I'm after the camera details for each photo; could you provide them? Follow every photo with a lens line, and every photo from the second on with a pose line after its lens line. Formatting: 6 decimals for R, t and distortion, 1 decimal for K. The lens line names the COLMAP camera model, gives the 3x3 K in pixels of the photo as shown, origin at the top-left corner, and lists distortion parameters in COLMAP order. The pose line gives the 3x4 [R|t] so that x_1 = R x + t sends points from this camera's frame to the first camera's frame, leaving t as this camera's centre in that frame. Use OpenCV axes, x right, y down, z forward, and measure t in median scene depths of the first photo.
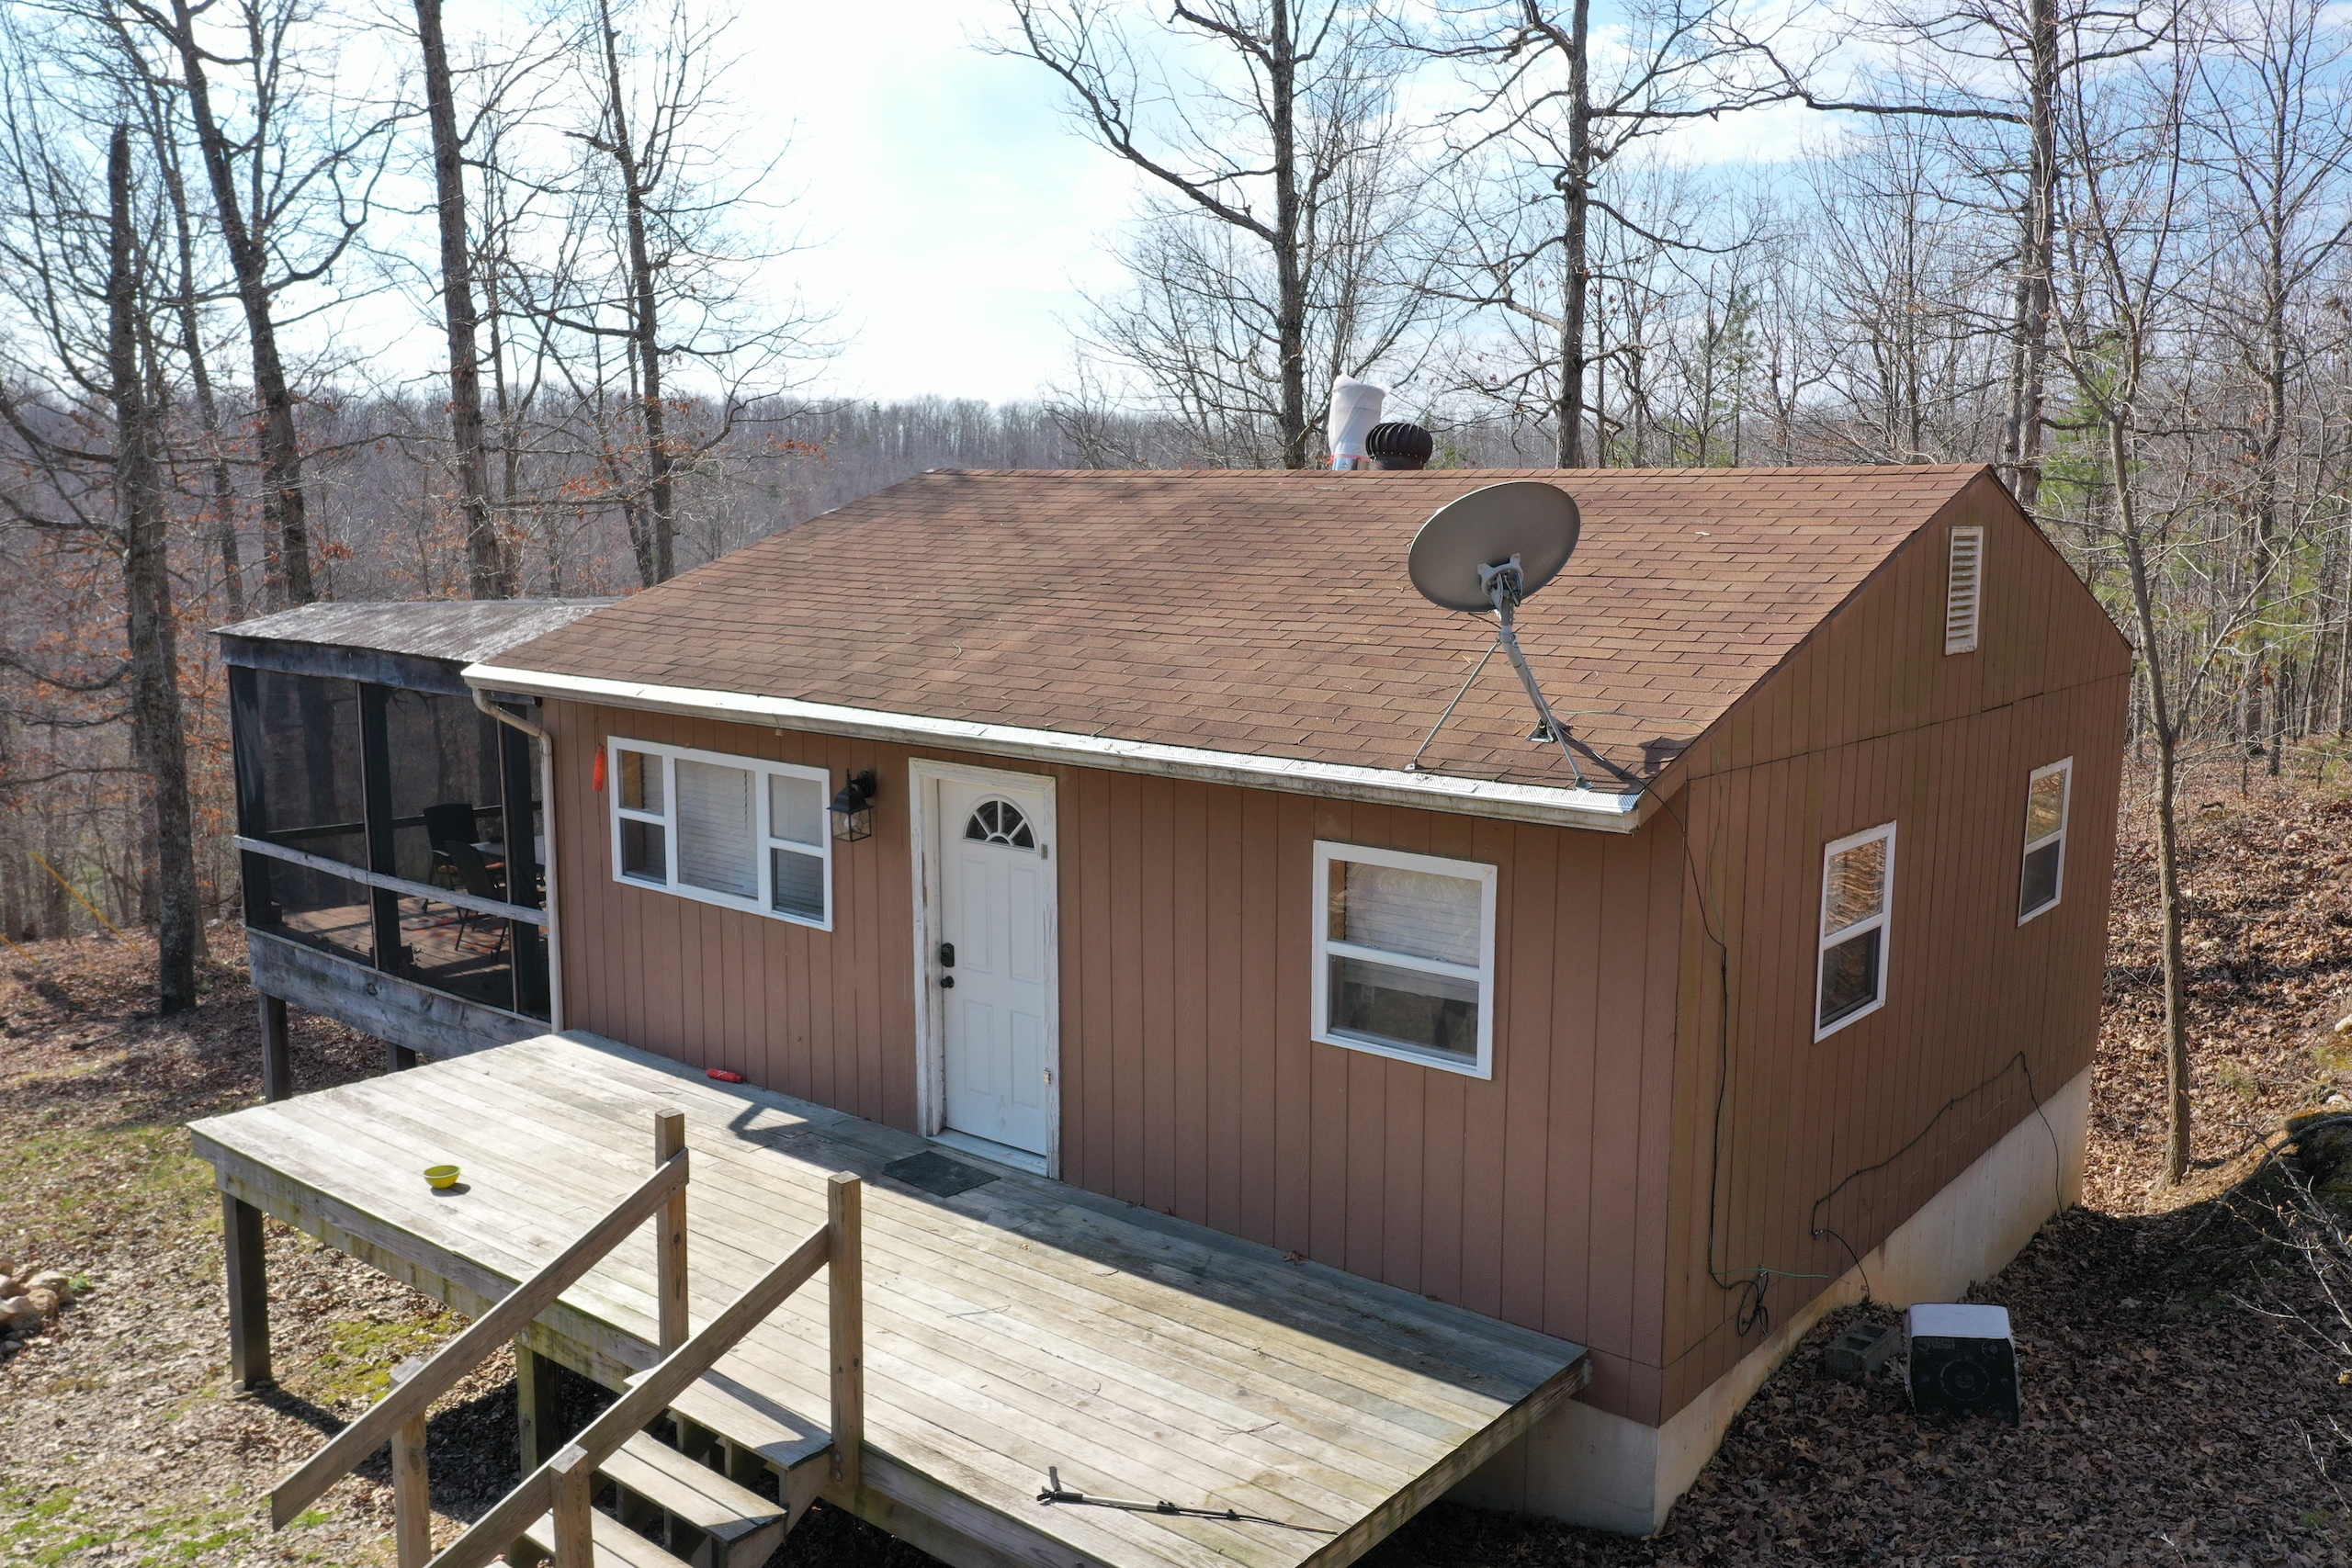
lens RADIAL K [[1891.7, 0, 1180.0], [0, 1891.7, 782.3], [0, 0, 1]] dist [0.012596, -0.001883]
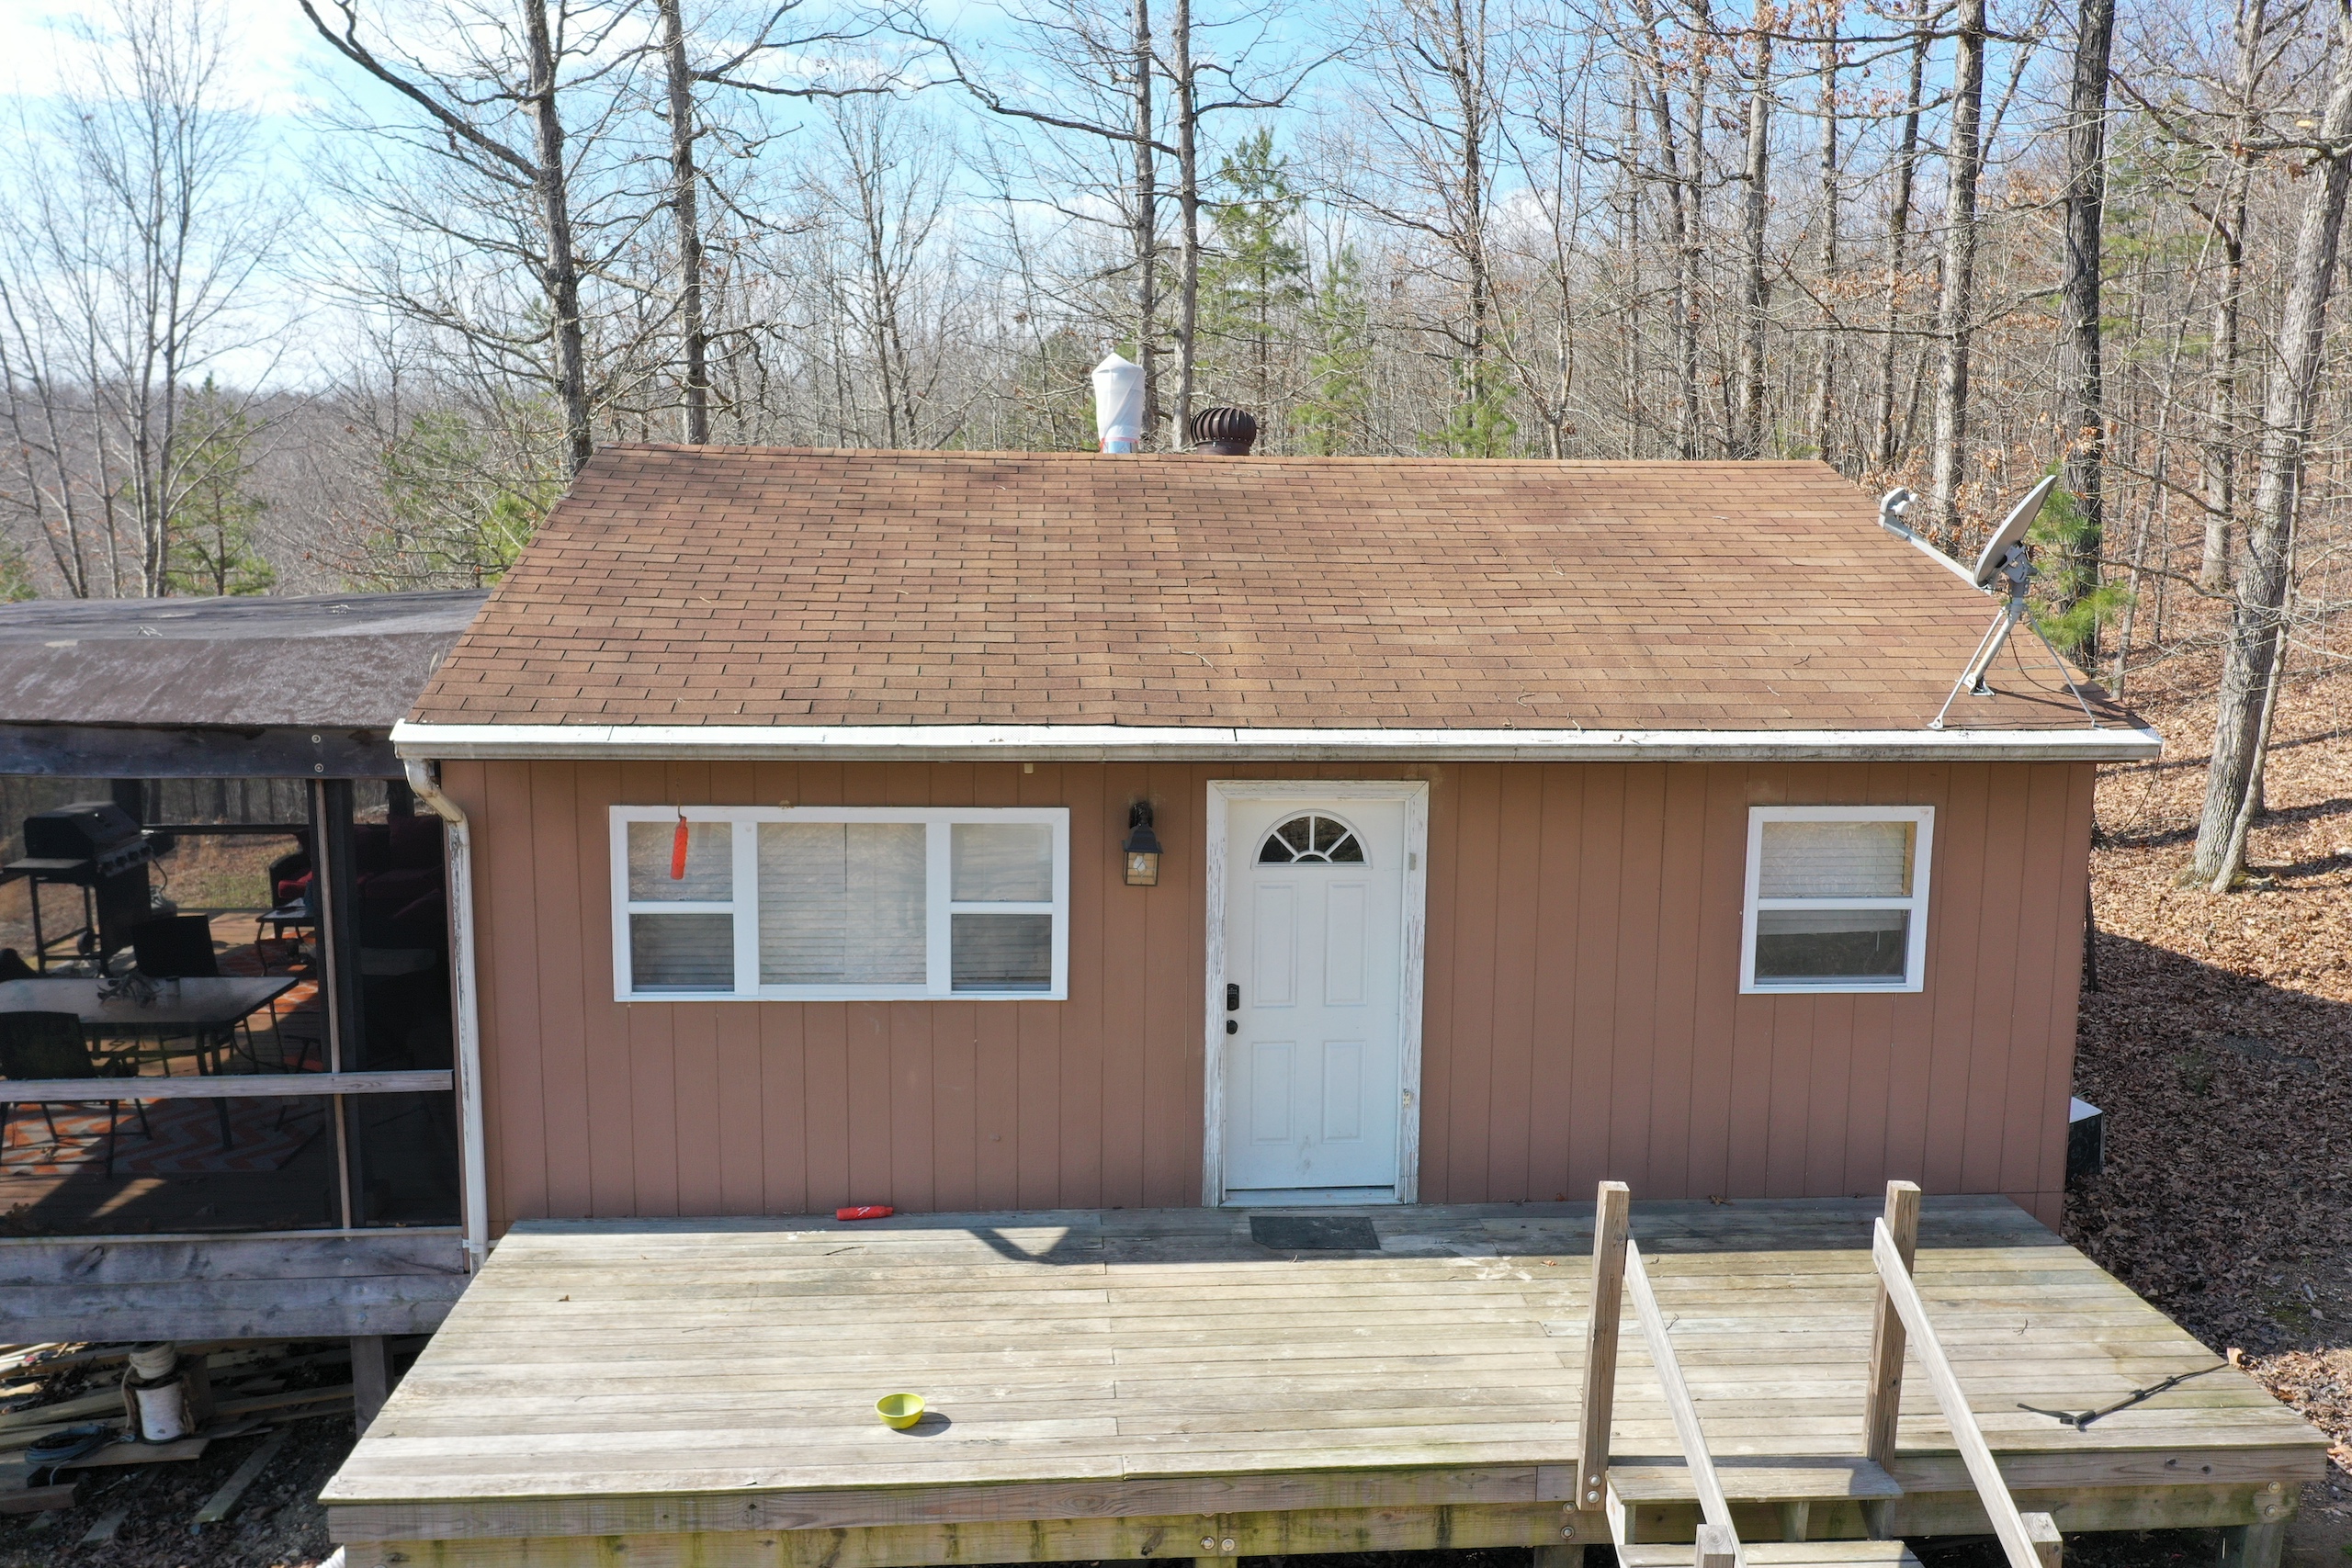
lens RADIAL K [[1891.7, 0, 1180.0], [0, 1891.7, 782.3], [0, 0, 1]] dist [0.012596, -0.001883]
pose [[0.720976, -0.104426, 0.685047, -0.759822], [0.096580, 0.994074, 0.049888, -0.057770], [-0.686197, 0.030194, 0.726789, 0.373426]]
